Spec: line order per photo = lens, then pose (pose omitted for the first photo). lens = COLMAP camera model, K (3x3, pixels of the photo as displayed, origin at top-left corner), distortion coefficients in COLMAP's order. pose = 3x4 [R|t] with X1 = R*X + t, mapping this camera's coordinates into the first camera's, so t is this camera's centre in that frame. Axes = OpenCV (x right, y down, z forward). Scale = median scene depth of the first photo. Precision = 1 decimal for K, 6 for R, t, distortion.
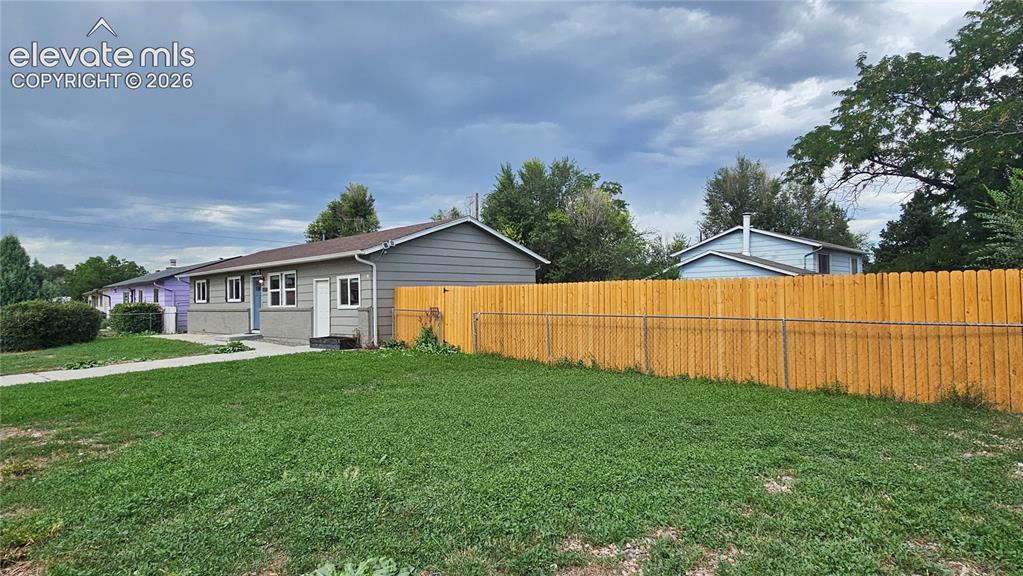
lens RADIAL K [[566.5, 0, 510.3], [0, 566.5, 286.3], [0, 0, 1]] dist [0.008828, 0.002275]
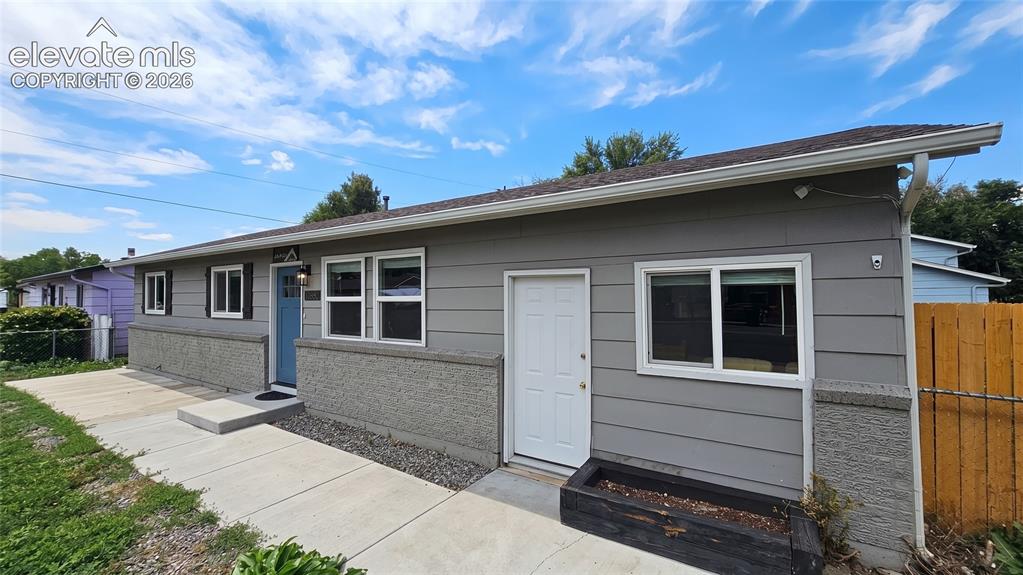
lens RADIAL K [[424.5, 0, 515.9], [0, 424.5, 288.2], [0, 0, 1]] dist [0.003030, -0.000527]
pose [[0.984306, 0.014763, 0.175850, -0.296018], [-0.015920, 0.999860, 0.005169, -0.003420], [-0.175749, -0.007887, 0.984403, 0.577185]]
